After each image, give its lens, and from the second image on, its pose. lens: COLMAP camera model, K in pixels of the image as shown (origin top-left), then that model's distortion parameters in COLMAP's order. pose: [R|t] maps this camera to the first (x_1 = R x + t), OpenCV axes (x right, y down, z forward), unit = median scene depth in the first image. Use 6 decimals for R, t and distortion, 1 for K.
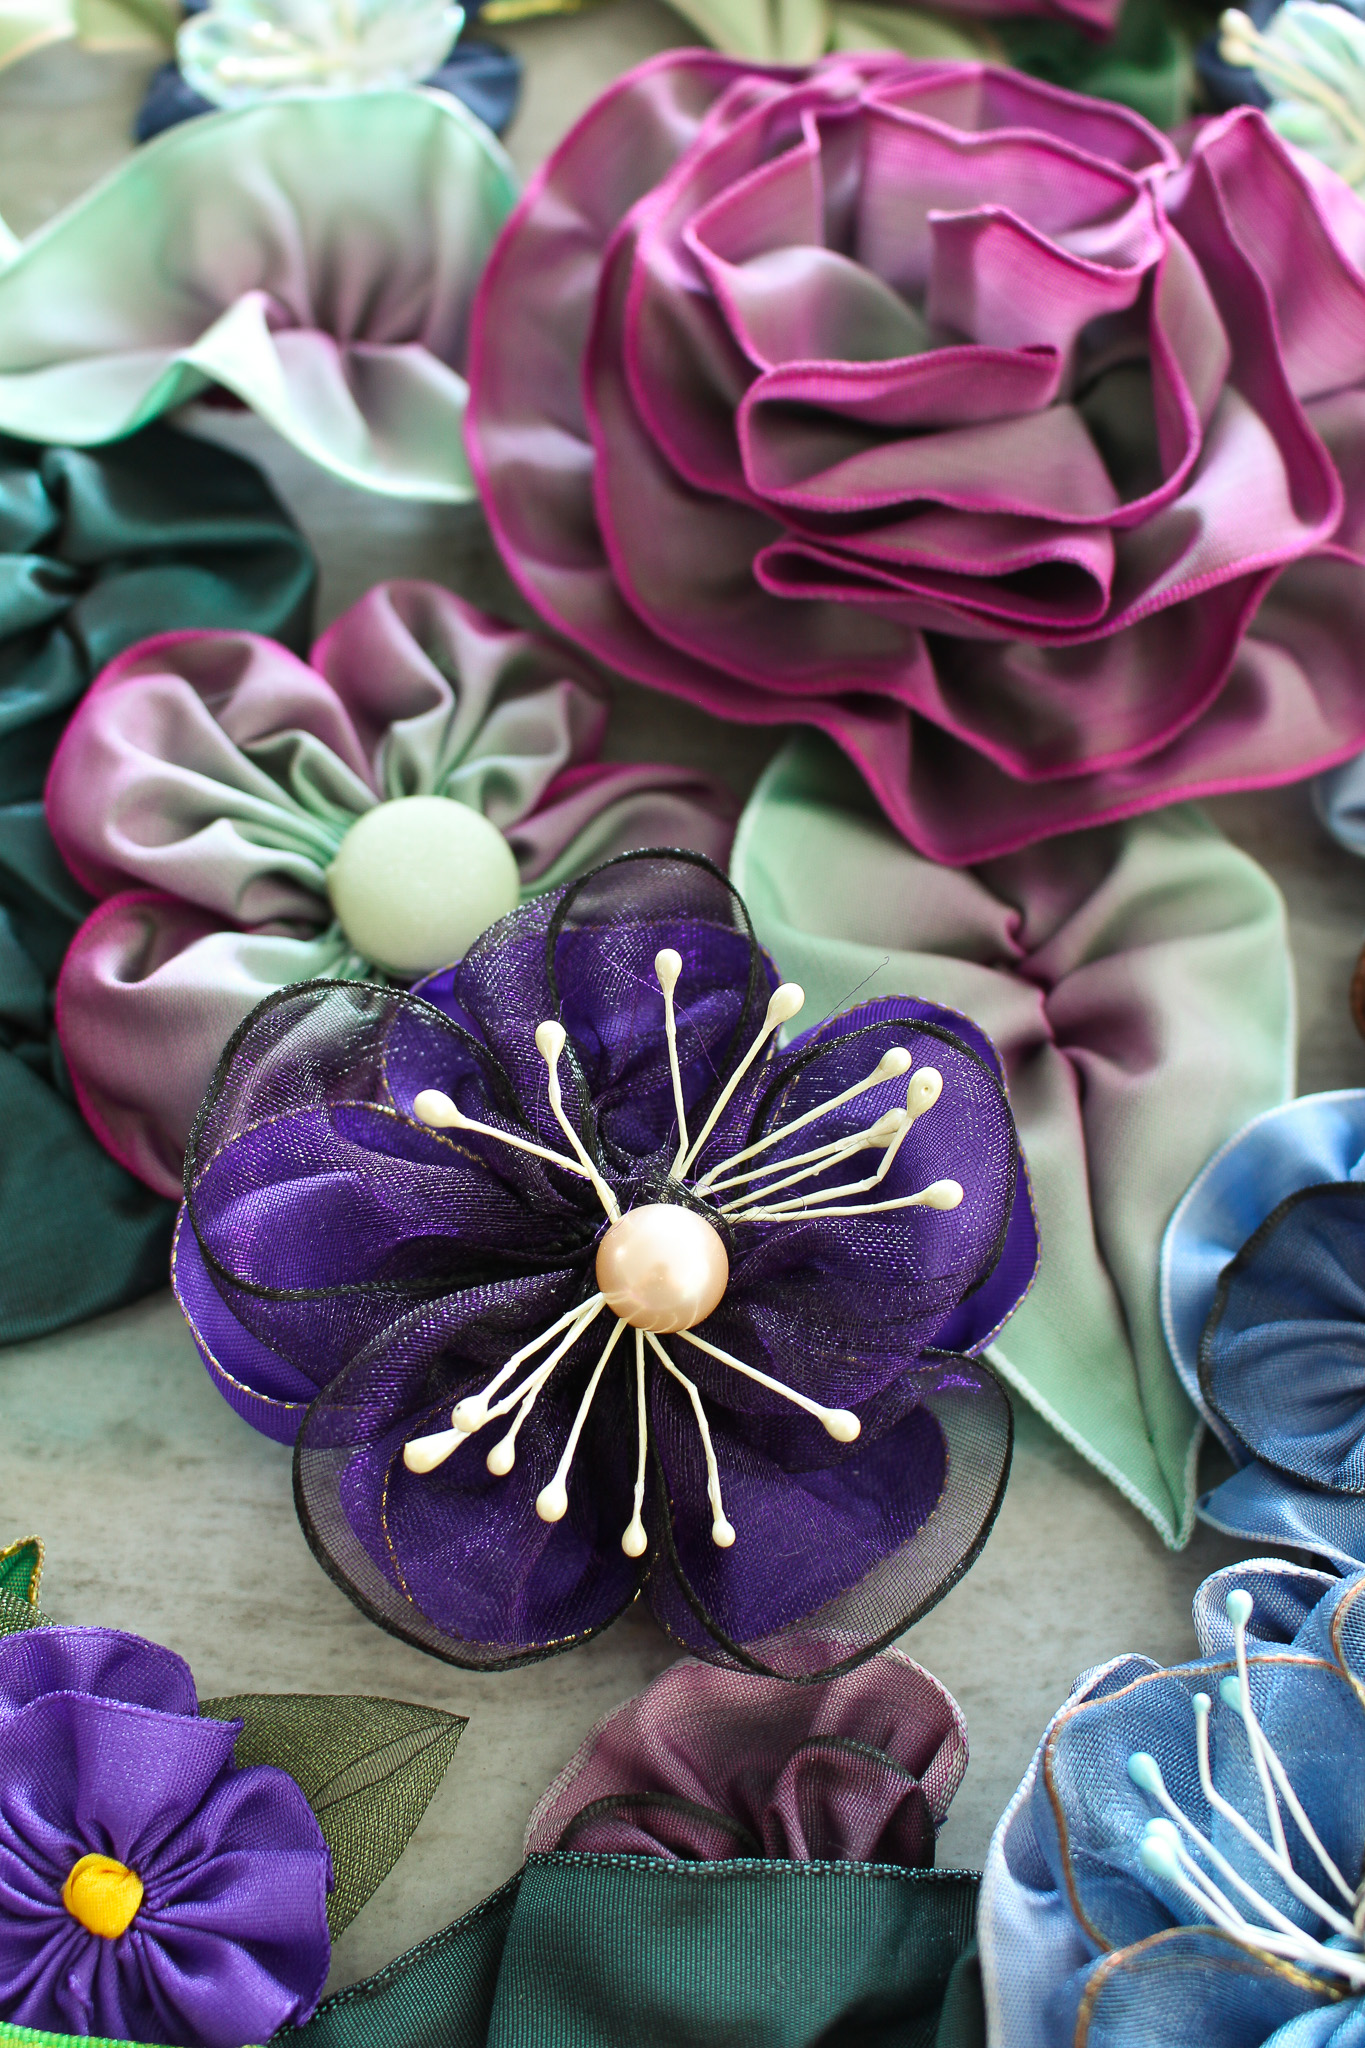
lens RADIAL K [[2562.4, 0, 682.5], [0, 2562.4, 1024.0], [0, 0, 1]] dist [-0.020907, 0.023827]
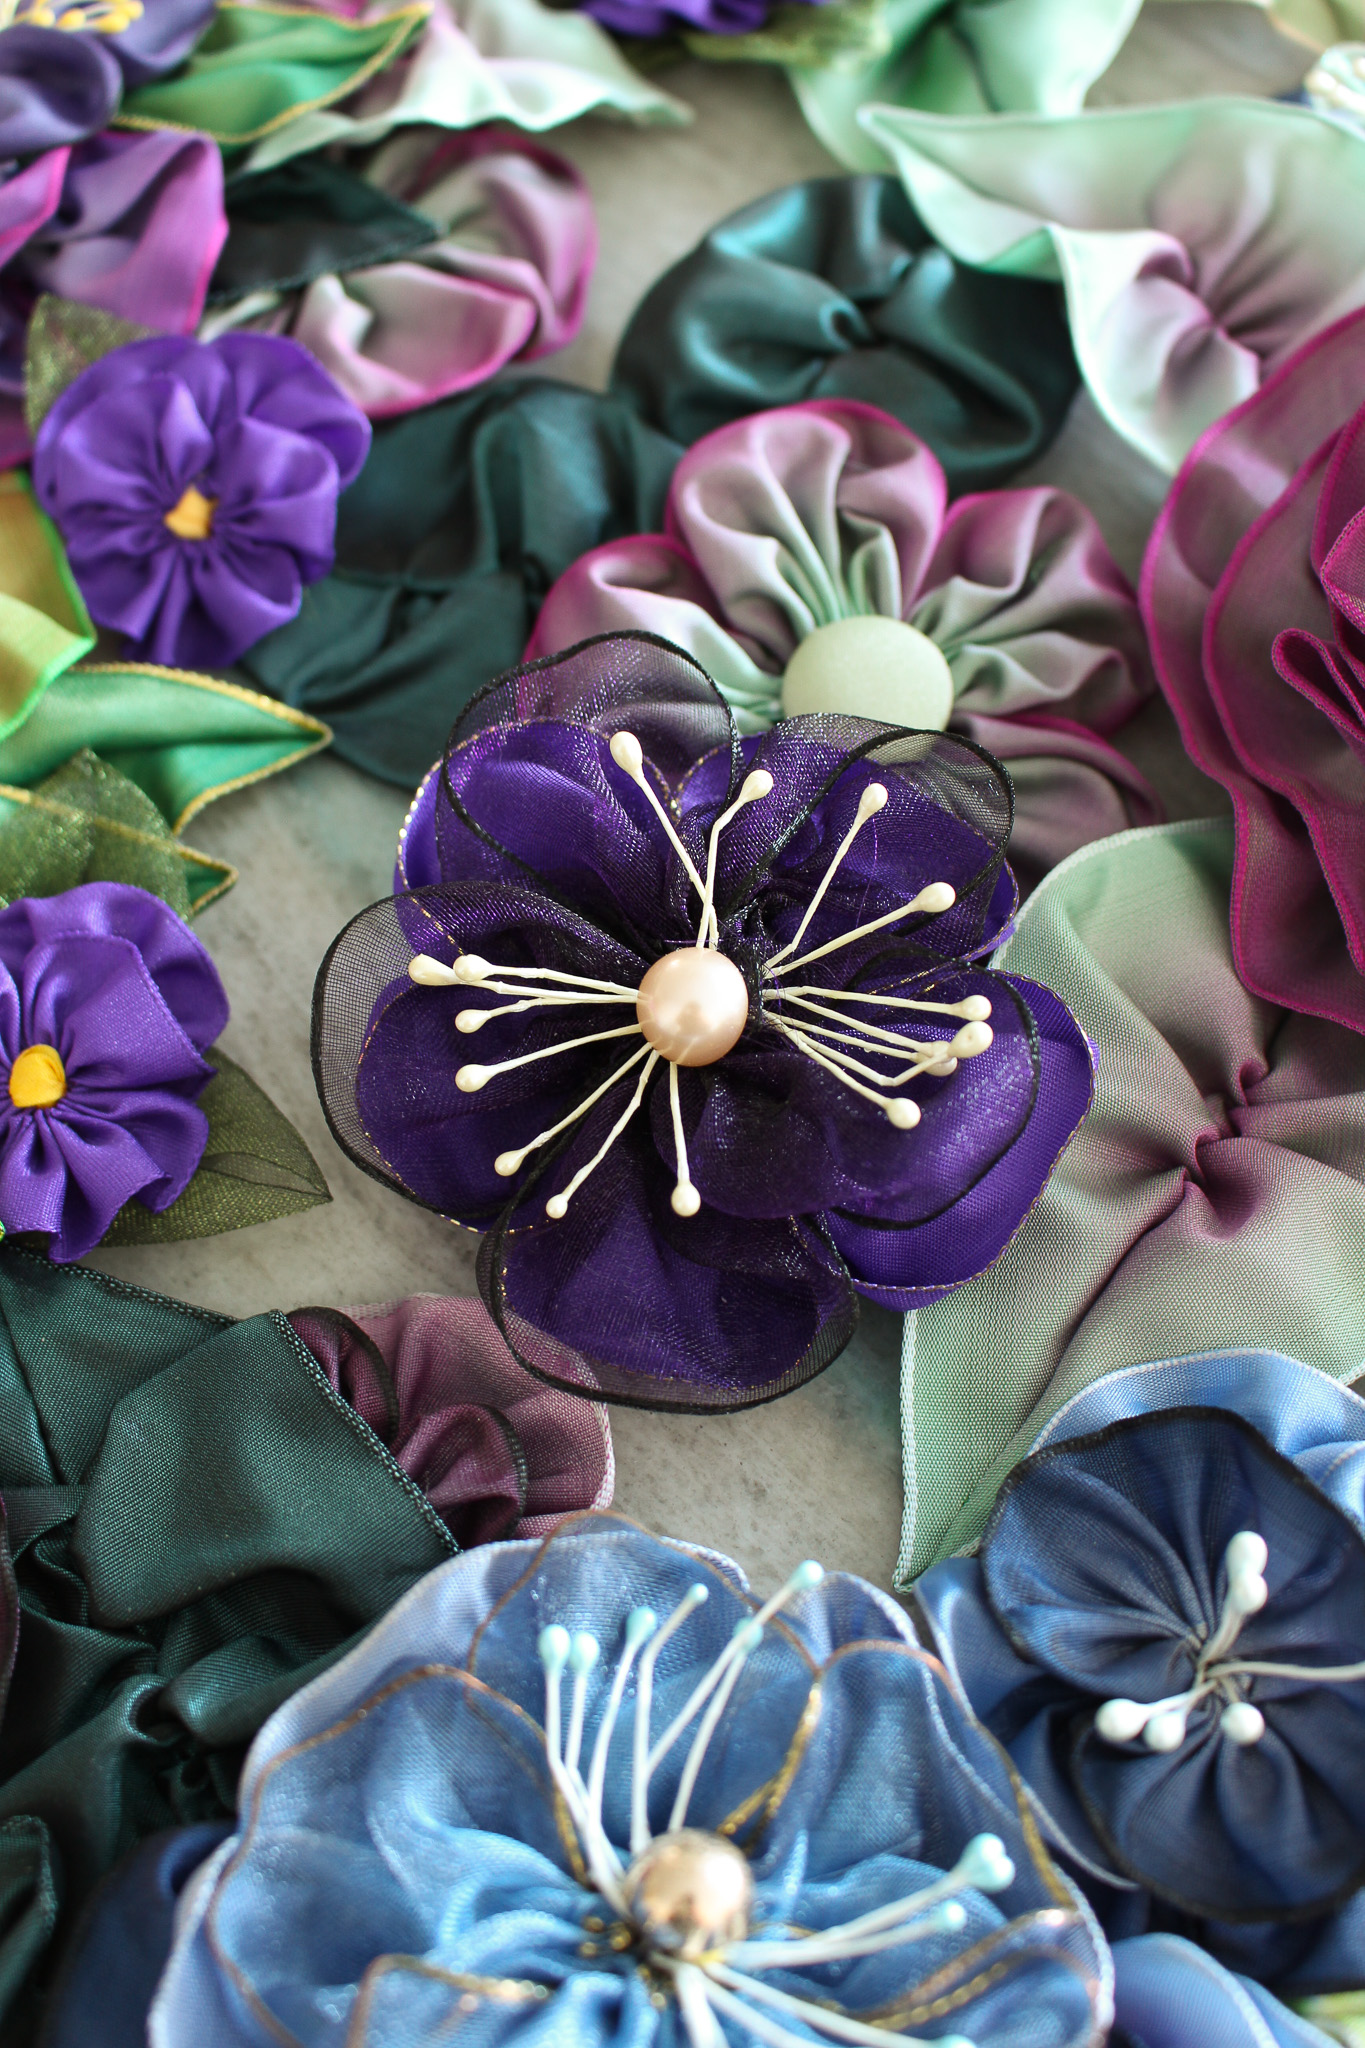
lens RADIAL K [[2562.4, 0, 682.5], [0, 2562.4, 1024.0], [0, 0, 1]] dist [-0.020907, 0.023827]
pose [[0.641658, 0.623112, -0.447221, 0.473526], [-0.657436, 0.747146, 0.097729, -0.003434], [0.395036, 0.231311, 0.889068, 0.019608]]
